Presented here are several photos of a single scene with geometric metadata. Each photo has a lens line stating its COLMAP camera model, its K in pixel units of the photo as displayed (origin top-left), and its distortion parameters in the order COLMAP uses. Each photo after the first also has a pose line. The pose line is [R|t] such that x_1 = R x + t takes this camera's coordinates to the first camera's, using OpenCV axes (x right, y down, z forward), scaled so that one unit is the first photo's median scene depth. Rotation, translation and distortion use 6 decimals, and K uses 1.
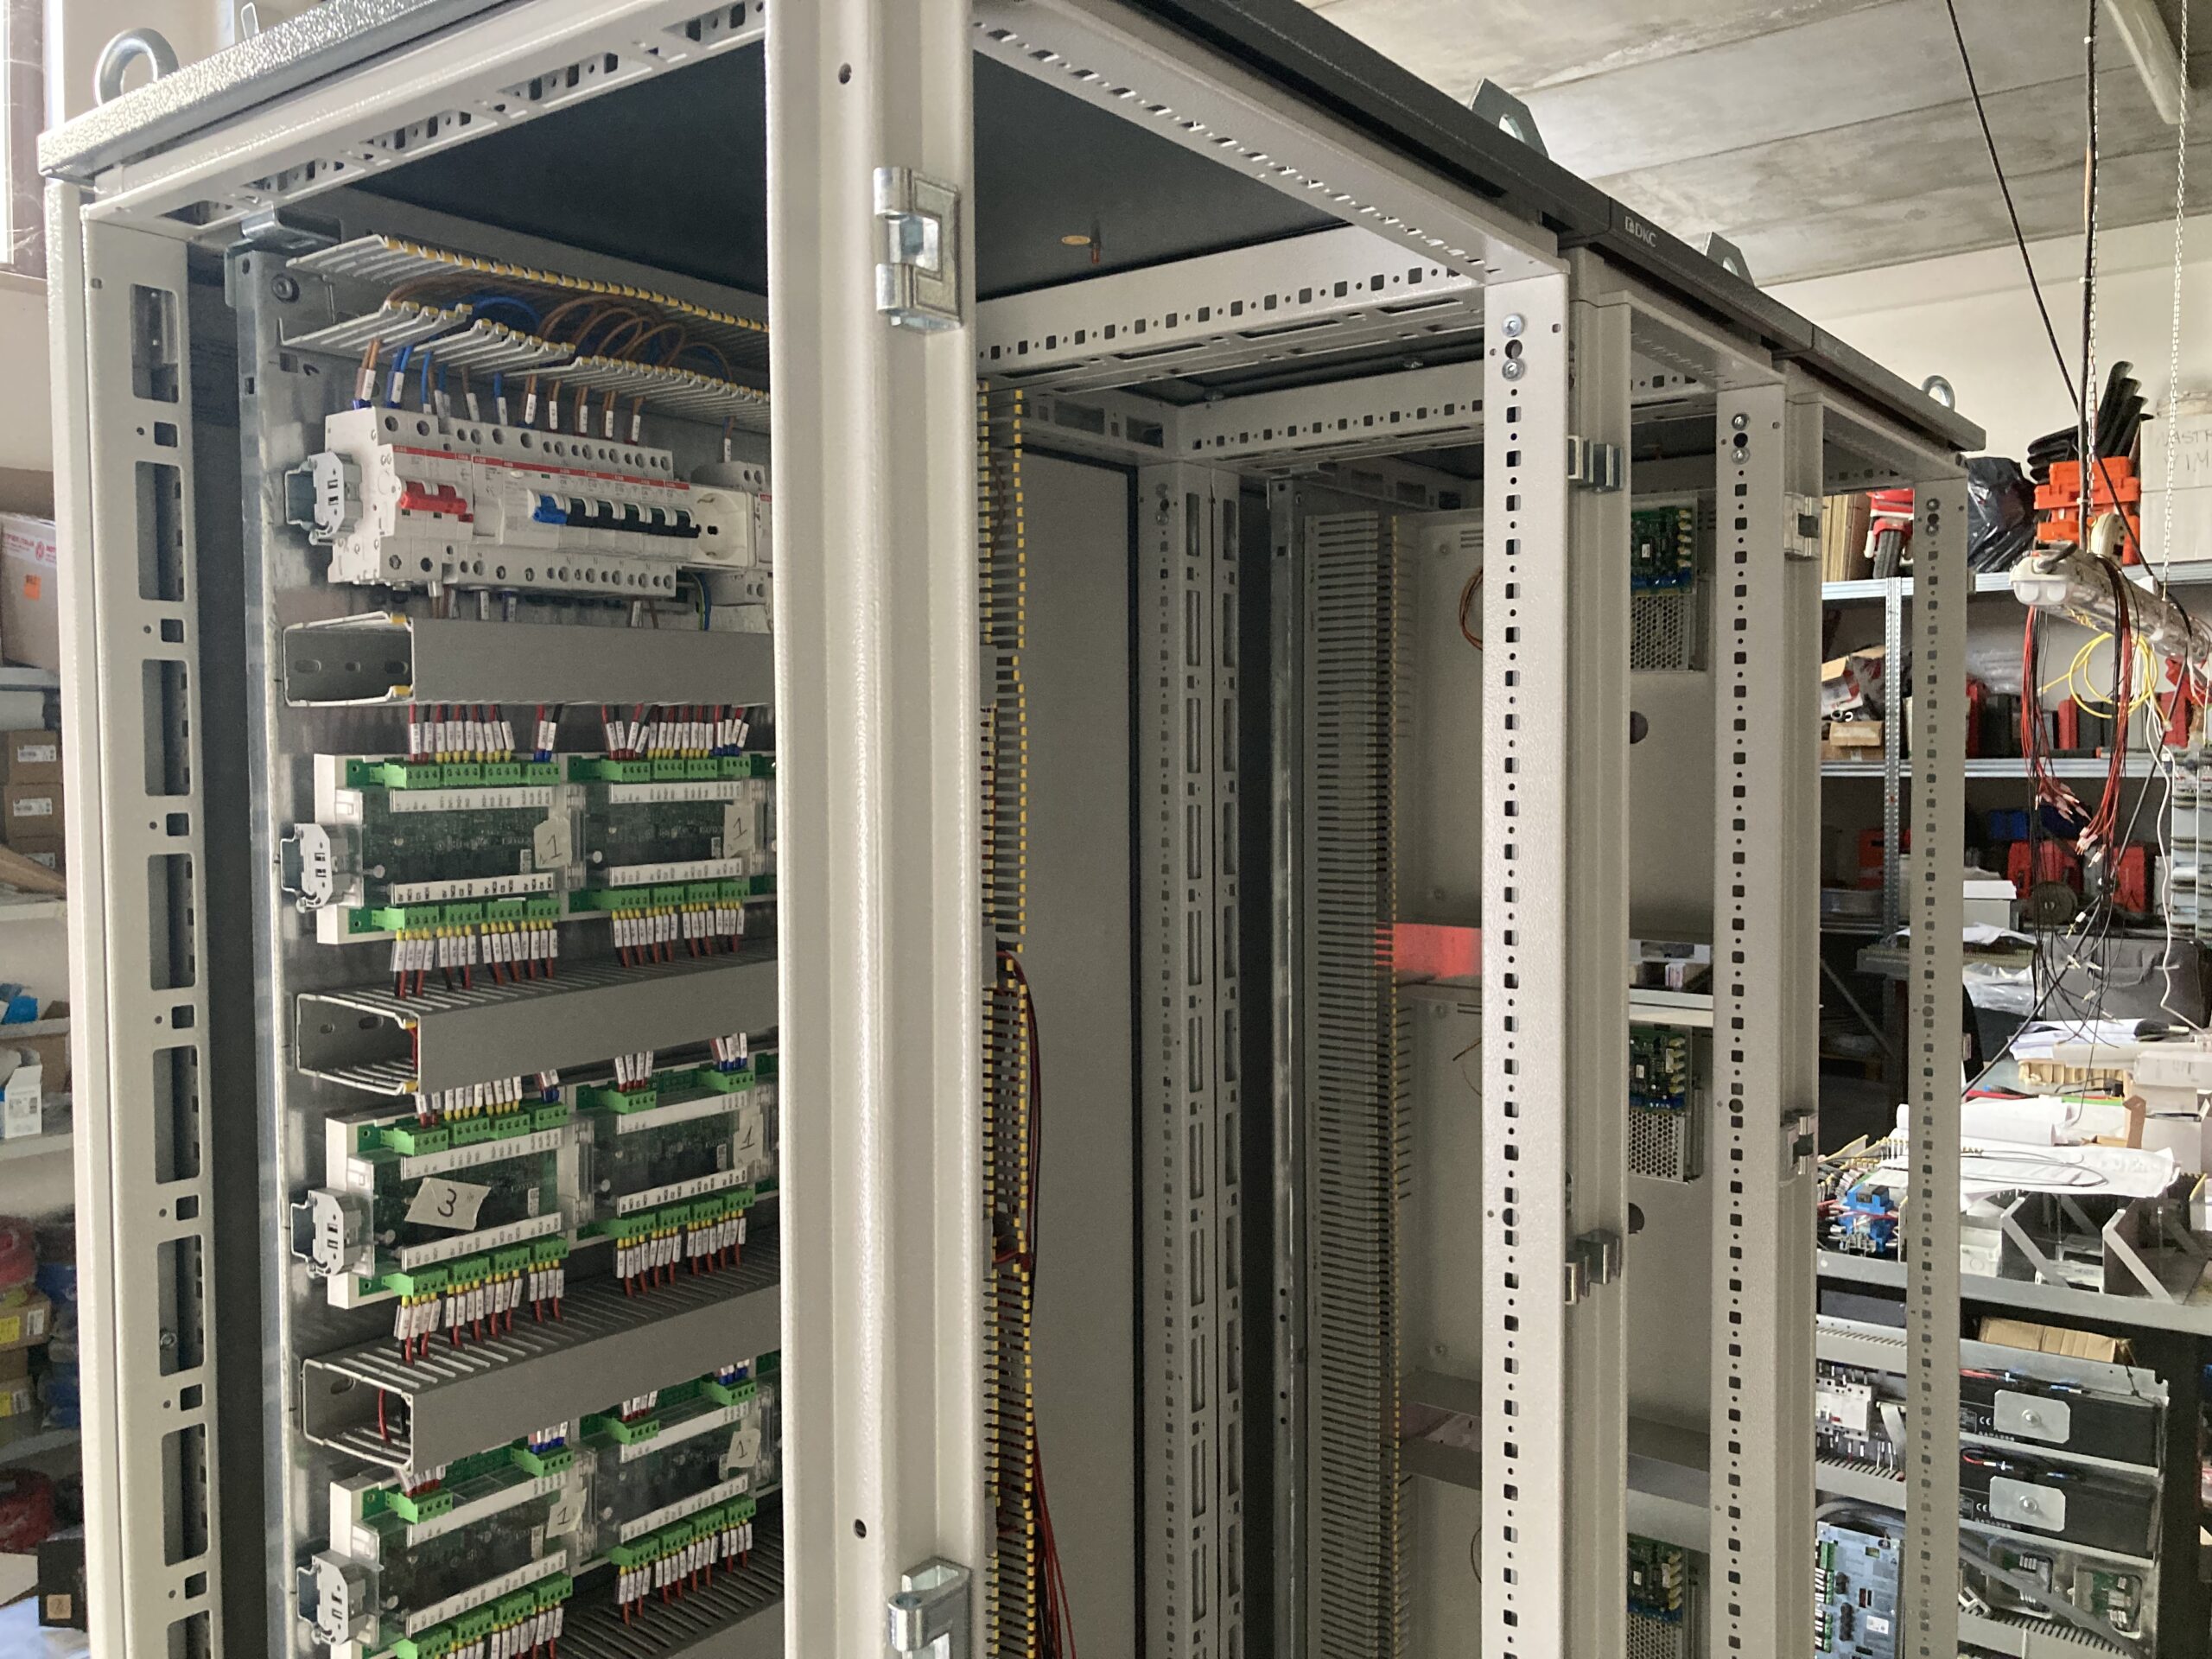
lens RADIAL K [[1821.6, 0, 1104.6], [0, 1821.6, 812.6], [0, 0, 1]] dist [0.001348, 0.003271]
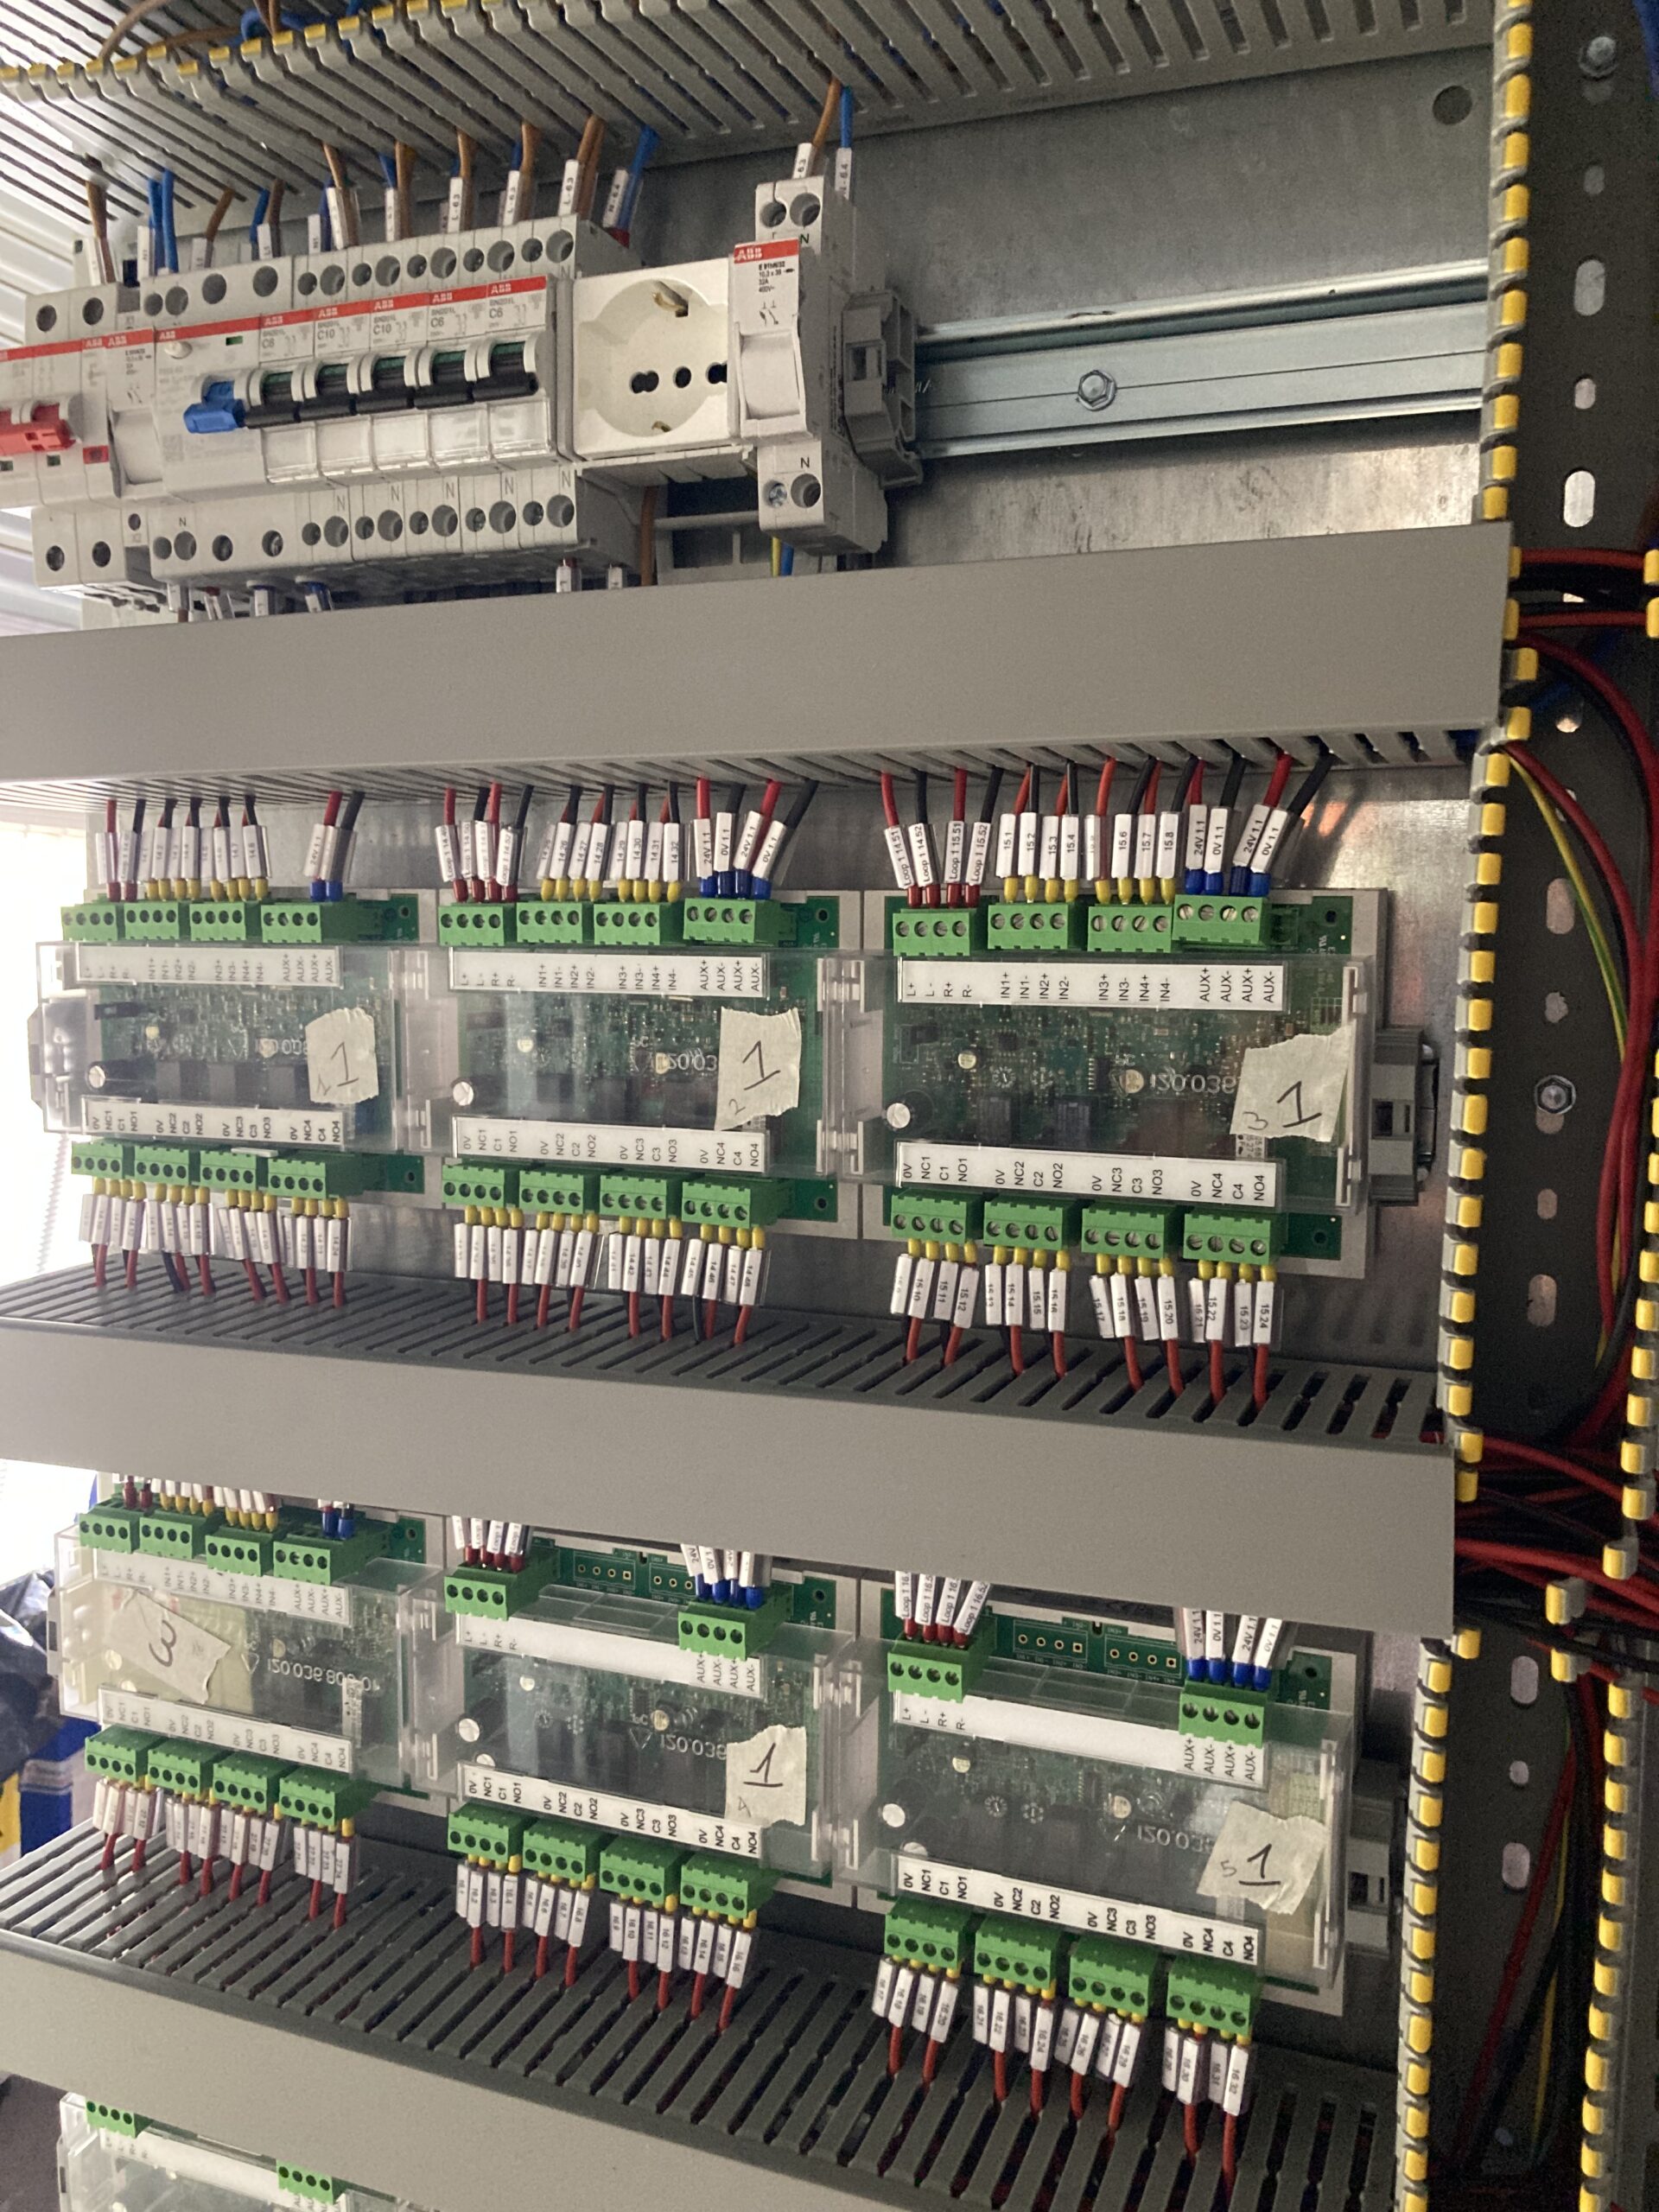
lens RADIAL K [[1821.6, 0, 830.4], [0, 1821.6, 1071.8], [0, 0, 1]] dist [0.001348, 0.003271]
pose [[0.275645, 0.088671, -0.957161, 0.224837], [-0.048436, 0.995753, 0.078297, -0.025474], [0.960038, 0.024779, 0.278769, 0.926486]]
